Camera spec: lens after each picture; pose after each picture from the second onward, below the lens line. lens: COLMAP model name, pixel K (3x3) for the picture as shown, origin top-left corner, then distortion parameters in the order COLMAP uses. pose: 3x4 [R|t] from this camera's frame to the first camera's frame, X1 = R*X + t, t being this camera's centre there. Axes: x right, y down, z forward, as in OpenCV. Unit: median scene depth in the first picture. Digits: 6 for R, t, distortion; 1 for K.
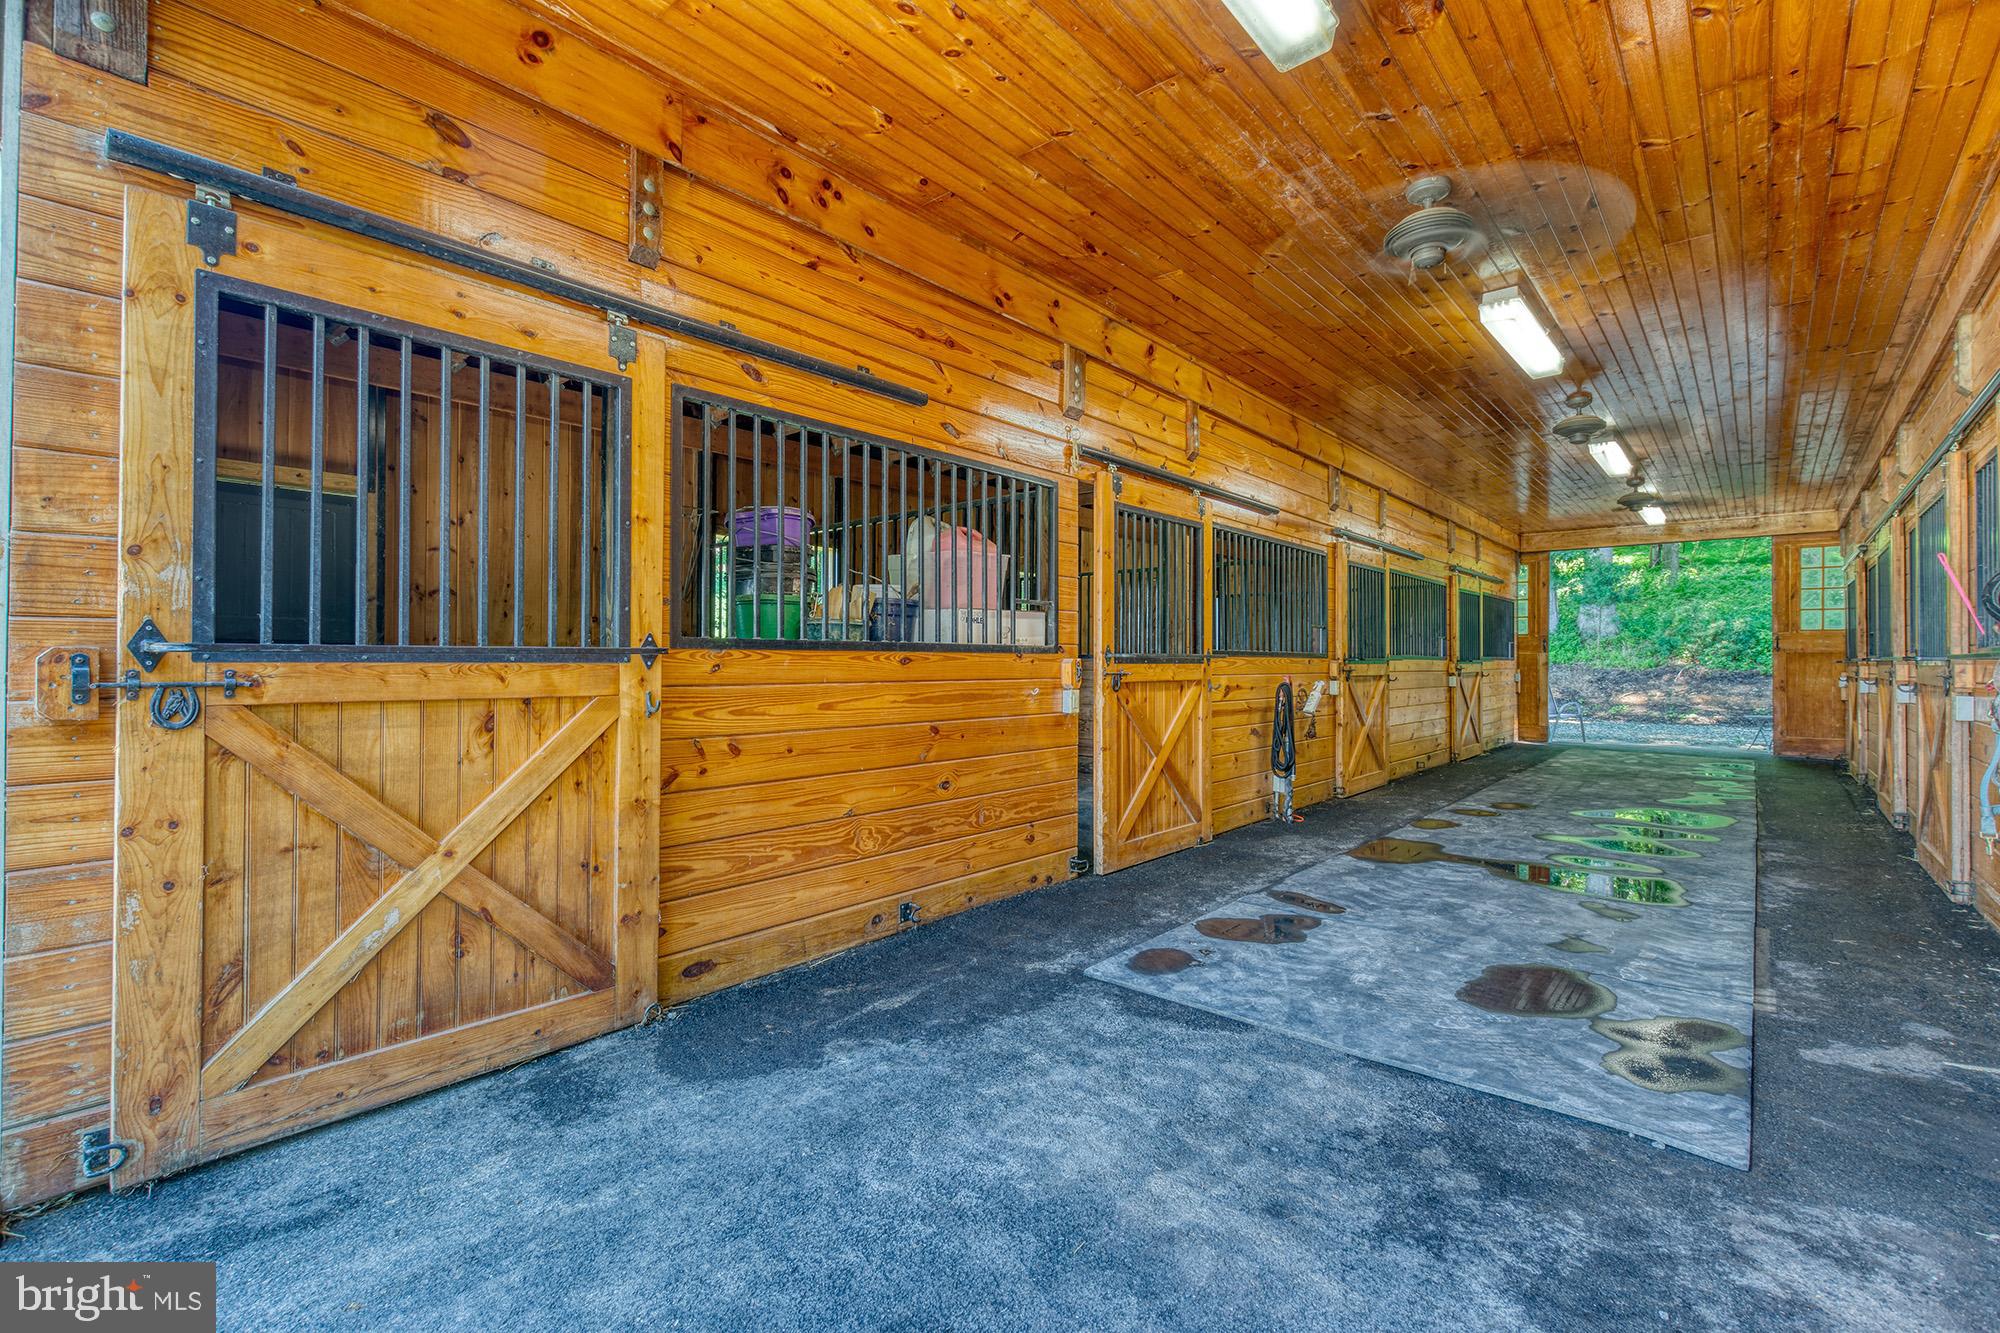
lens RADIAL K [[867.3, 0, 998.3], [0, 867.3, 650.9], [0, 0, 1]] dist [0.003271, -0.001055]
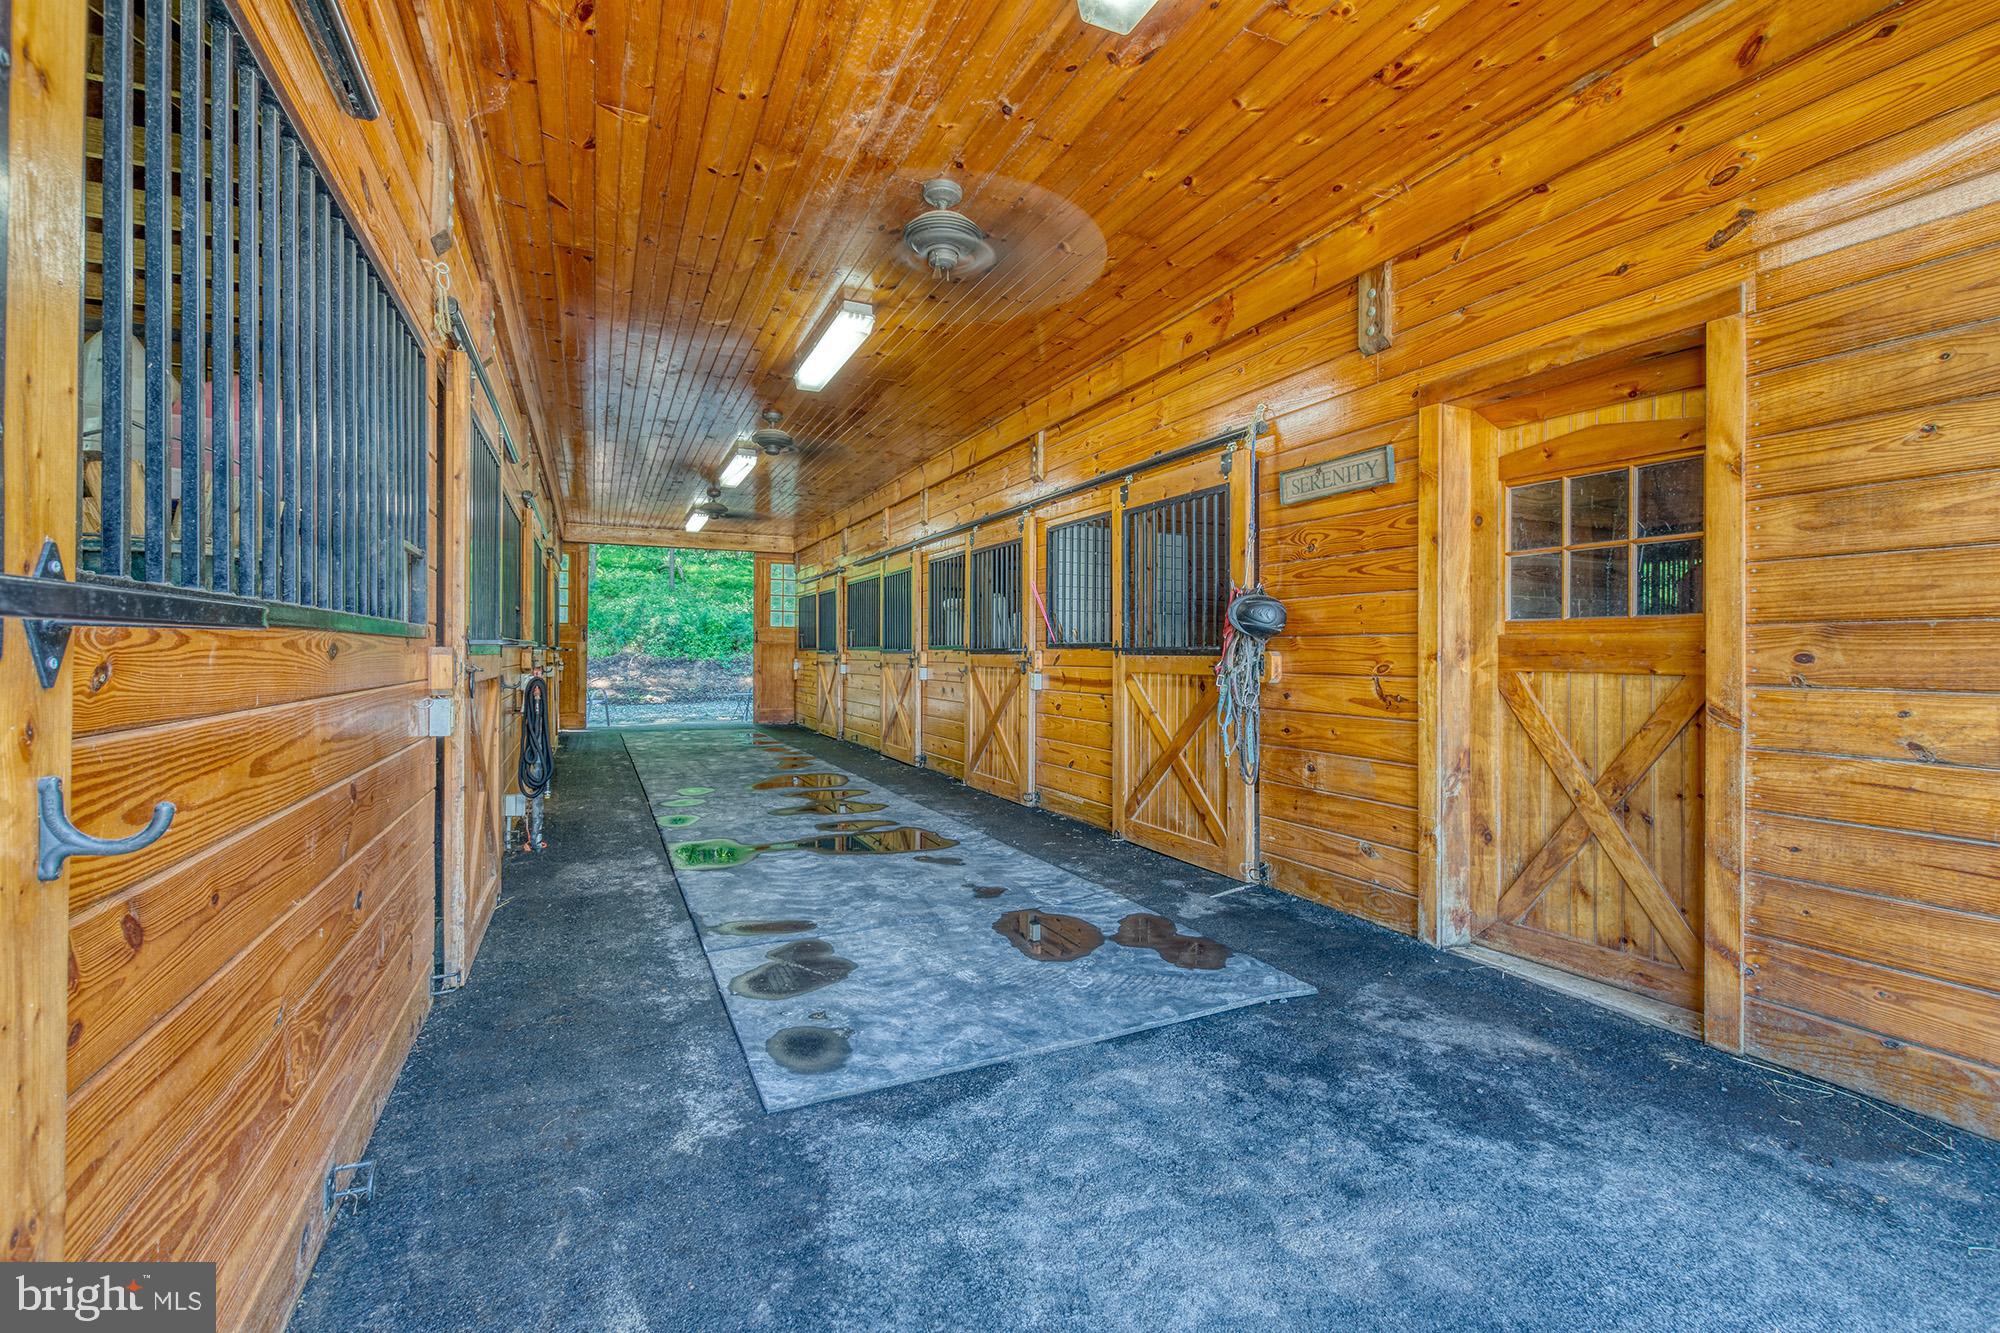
lens RADIAL K [[867.3, 0, 998.3], [0, 867.3, 650.9], [0, 0, 1]] dist [0.003271, -0.001055]
pose [[0.400272, 0.000582, 0.916396, -0.457913], [-0.013344, 0.999897, 0.005194, 0.004971], [-0.916299, -0.014307, 0.400239, 0.572702]]
